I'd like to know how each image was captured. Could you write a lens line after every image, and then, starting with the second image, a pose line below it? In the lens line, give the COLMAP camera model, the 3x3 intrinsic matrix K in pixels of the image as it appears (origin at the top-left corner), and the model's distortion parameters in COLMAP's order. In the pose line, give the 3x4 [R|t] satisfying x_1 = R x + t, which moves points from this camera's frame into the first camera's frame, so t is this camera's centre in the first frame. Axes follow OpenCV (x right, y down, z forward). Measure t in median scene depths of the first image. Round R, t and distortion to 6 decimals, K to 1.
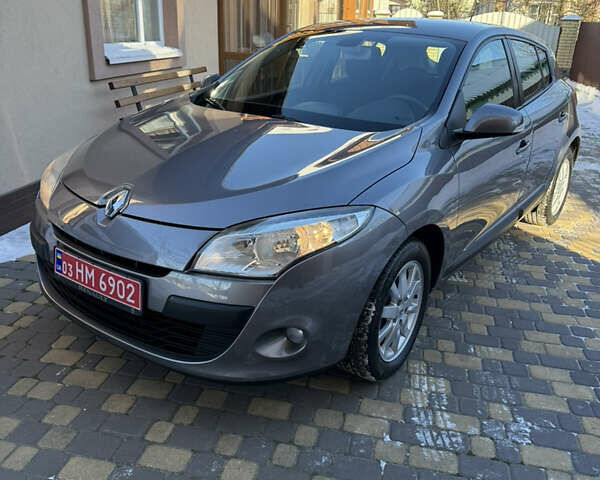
lens RADIAL K [[553.4, 0, 300.0], [0, 553.4, 240.0], [0, 0, 1]] dist [0.160622, -0.325290]
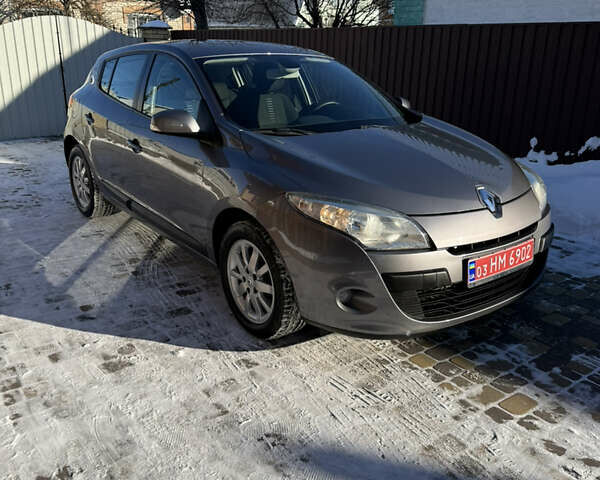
lens RADIAL K [[547.2, 0, 295.1], [0, 547.2, 242.2], [0, 0, 1]] dist [0.205330, -0.454047]
pose [[0.282185, -0.345394, 0.895028, -1.677470], [0.341197, 0.908077, 0.242857, -0.453840], [-0.896636, 0.236850, 0.374093, 0.986415]]
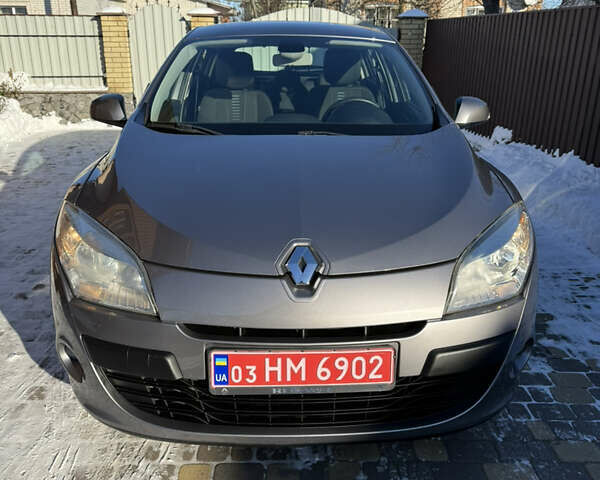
lens RADIAL K [[553.4, 0, 300.0], [0, 553.4, 240.0], [0, 0, 1]] dist [0.160622, -0.325290]
pose [[0.781041, -0.236946, 0.577782, -0.799950], [0.240798, 0.967942, 0.071442, -0.164002], [-0.576187, 0.083330, 0.813059, 0.392417]]
